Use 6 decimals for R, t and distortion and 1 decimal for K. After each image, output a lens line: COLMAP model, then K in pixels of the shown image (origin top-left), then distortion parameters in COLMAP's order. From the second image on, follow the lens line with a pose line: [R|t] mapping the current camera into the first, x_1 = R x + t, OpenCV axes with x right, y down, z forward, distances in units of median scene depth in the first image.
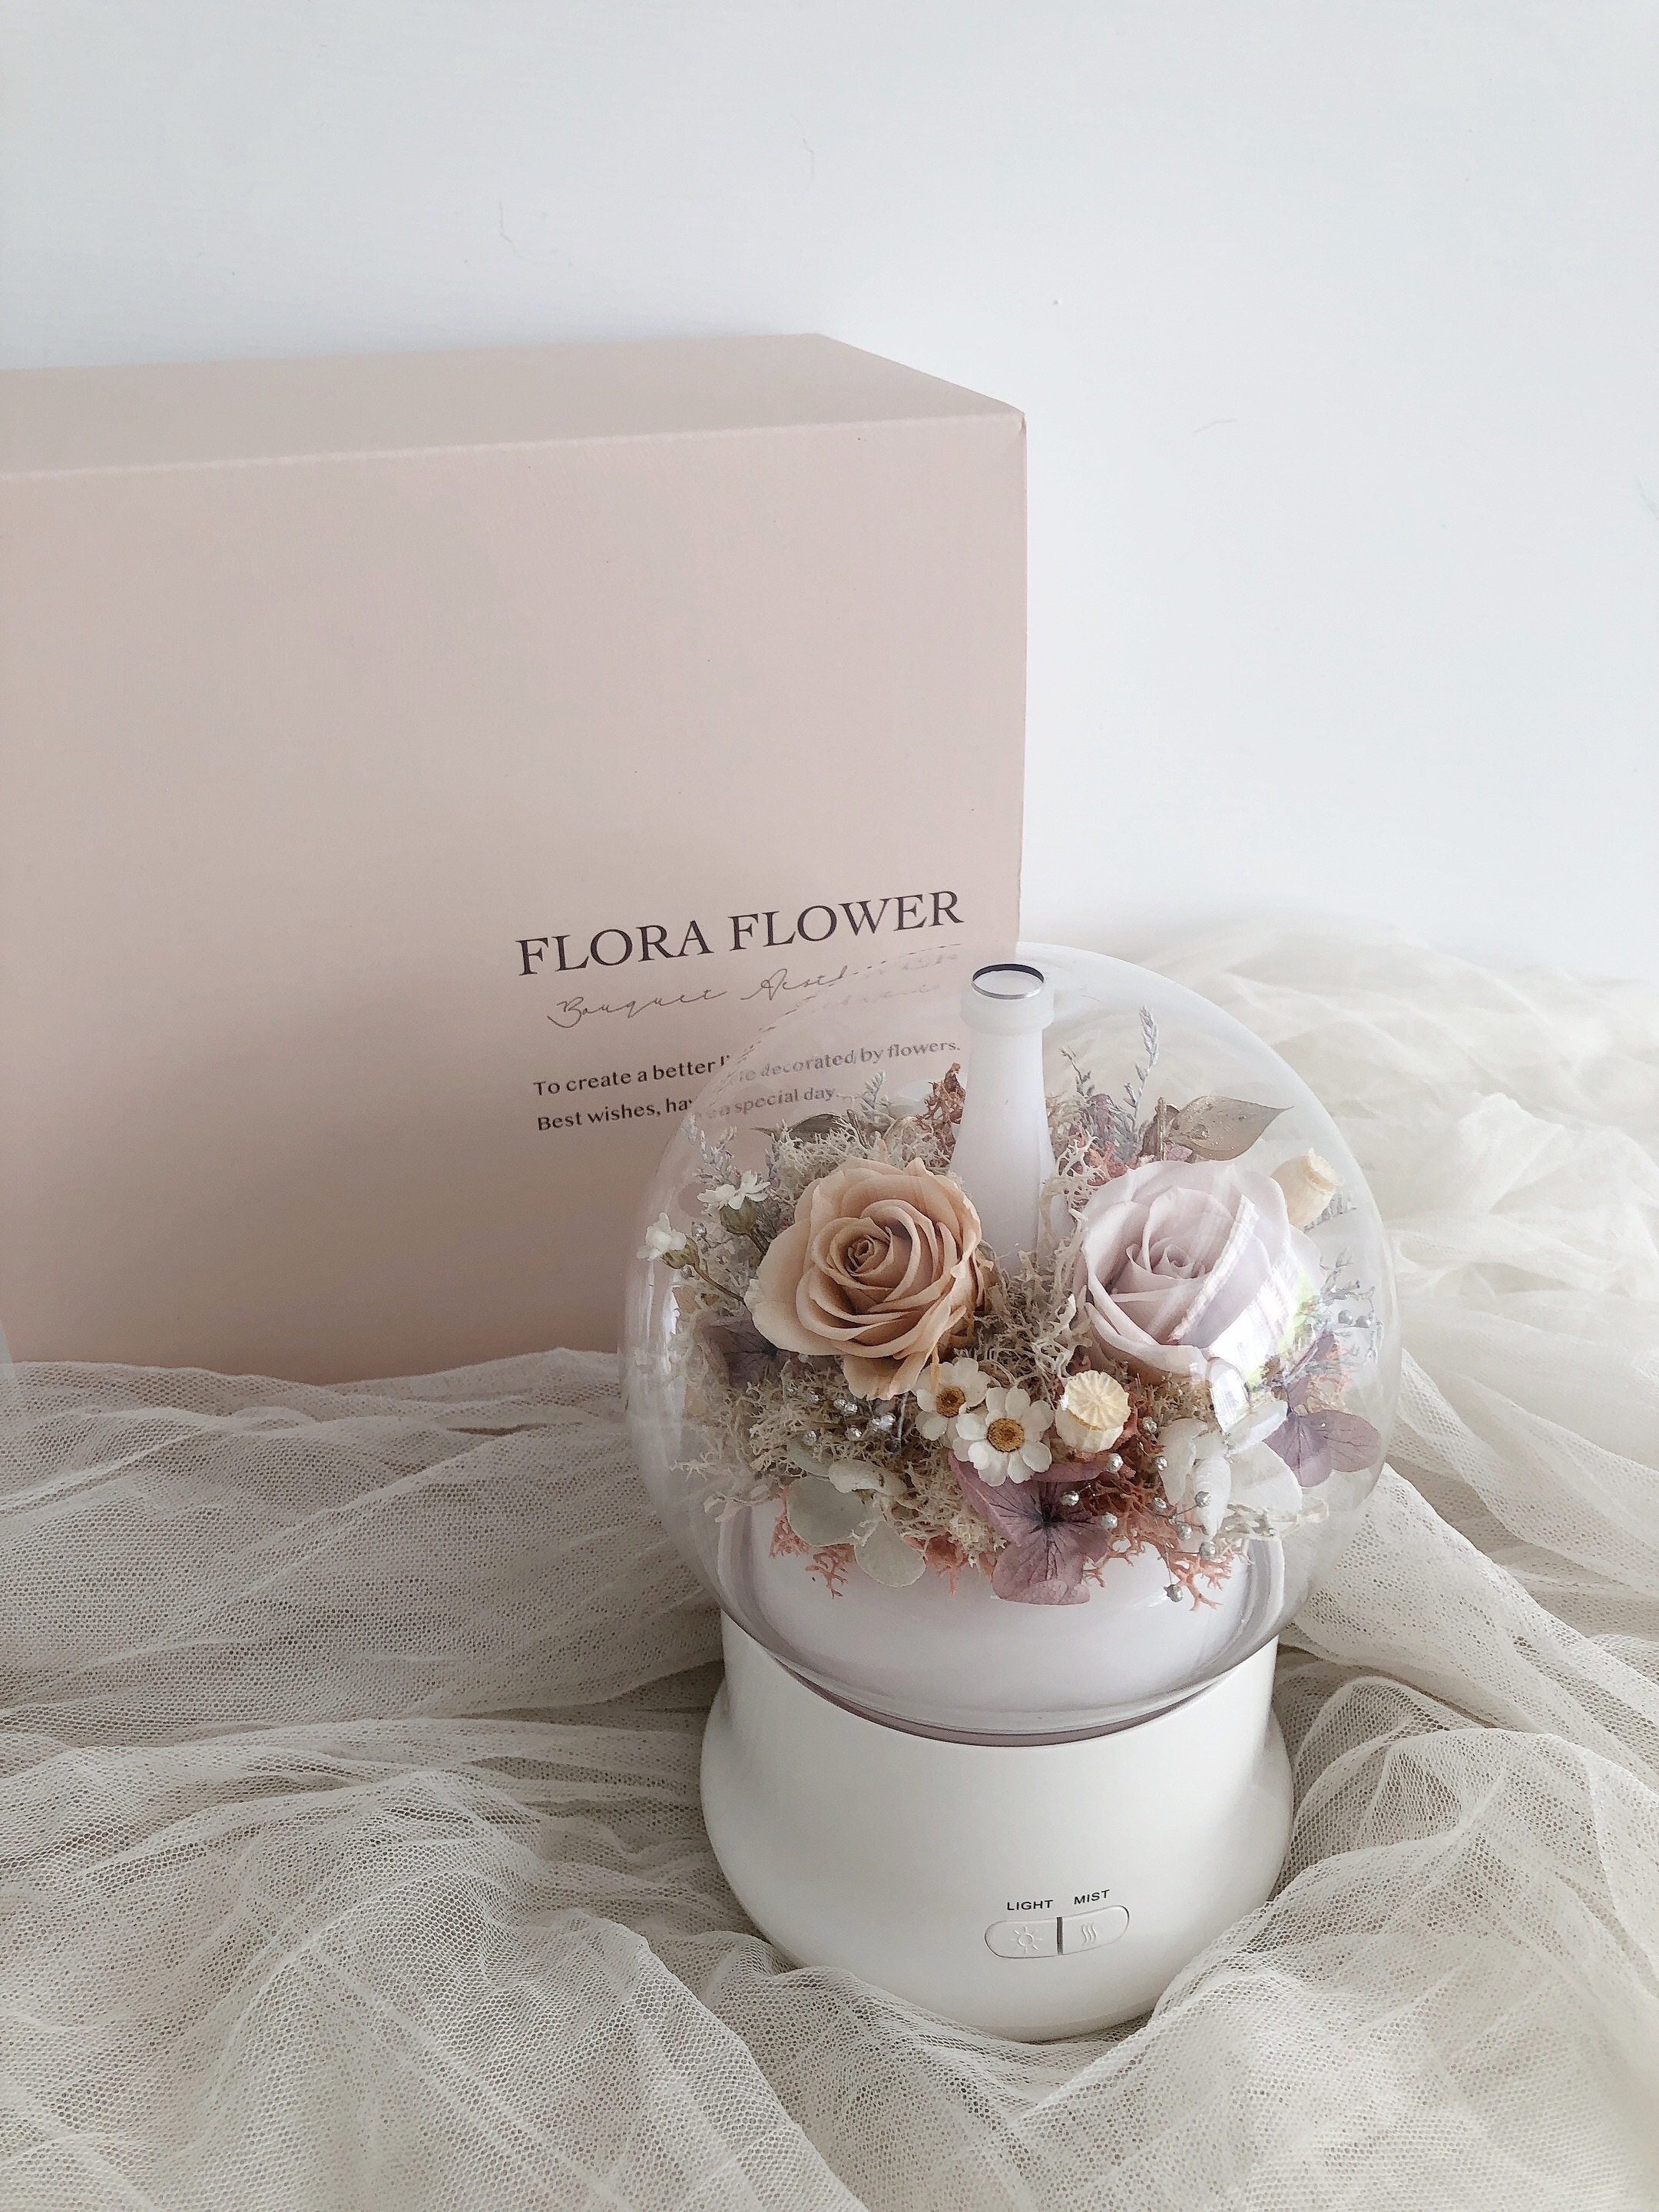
lens RADIAL K [[1815.3, 0, 825.8], [0, 1815.3, 1109.0], [0, 0, 1]] dist [-0.090829, -0.024144]
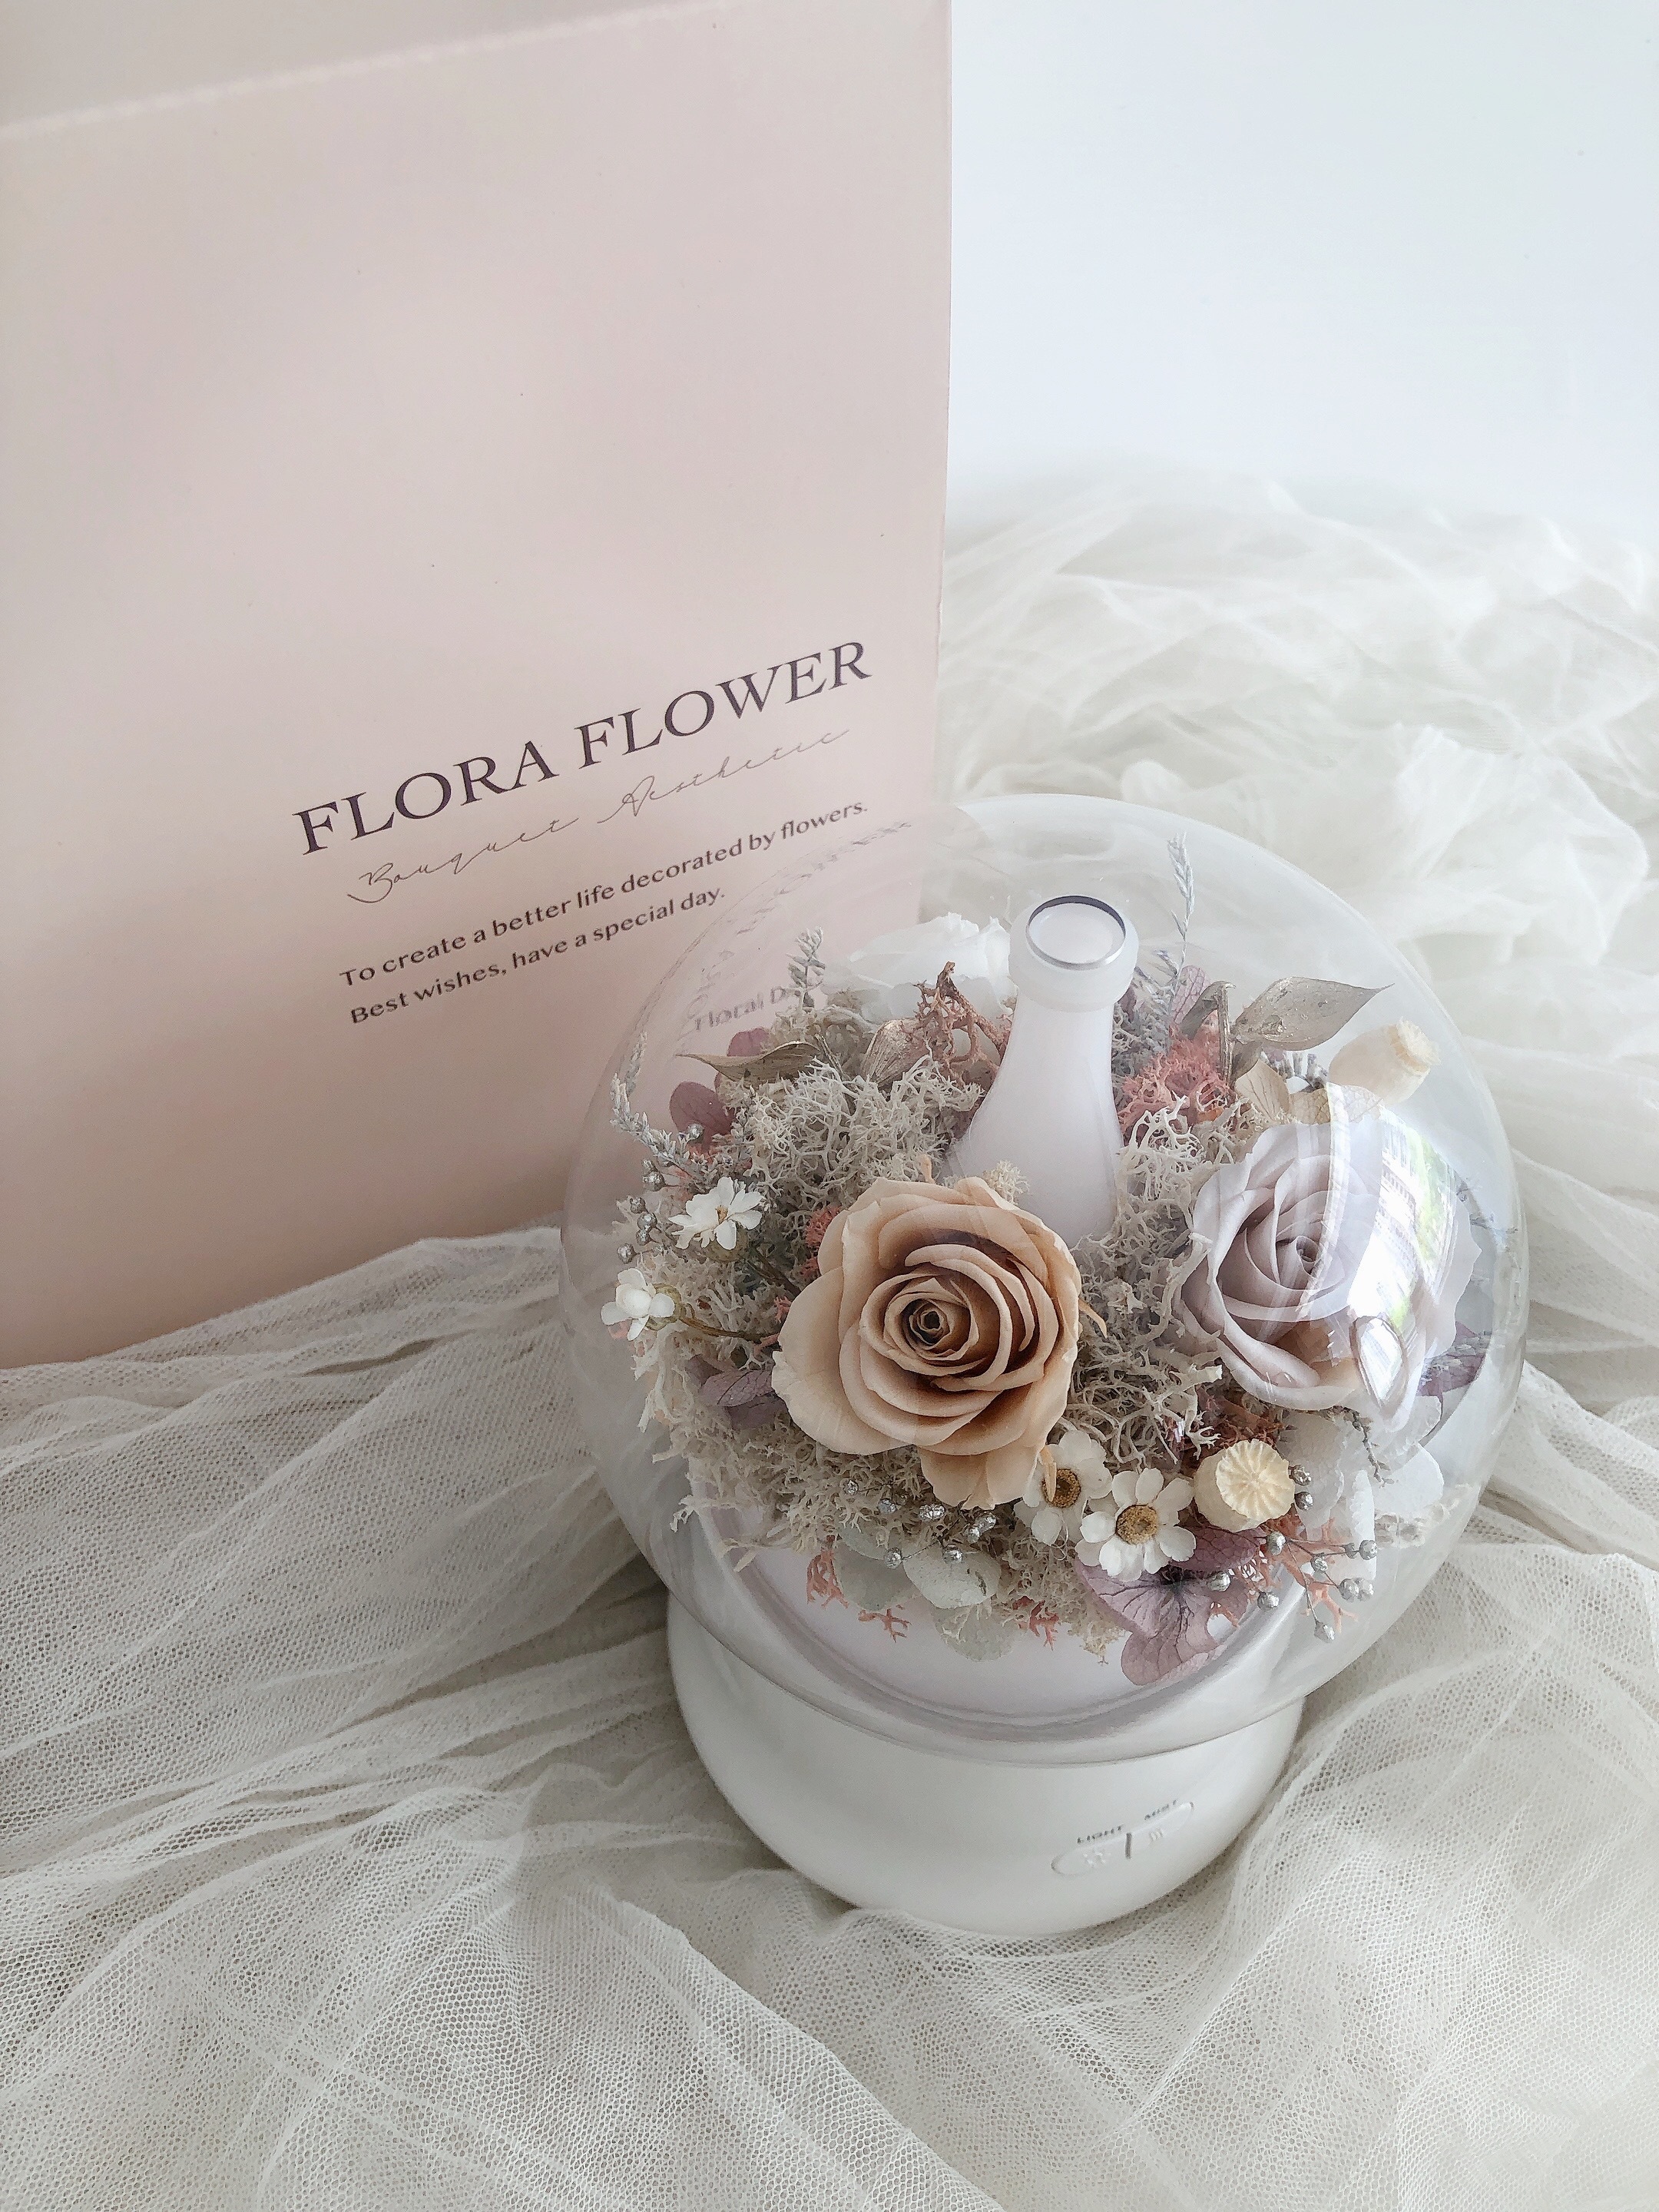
lens RADIAL K [[1815.3, 0, 831.5], [0, 1815.3, 1106.0], [0, 0, 1]] dist [-0.090829, -0.024144]
pose [[0.971549, -0.162218, 0.172564, -0.103072], [0.092599, 0.930786, 0.353644, -0.211163], [-0.217988, -0.327603, 0.919325, 0.258352]]
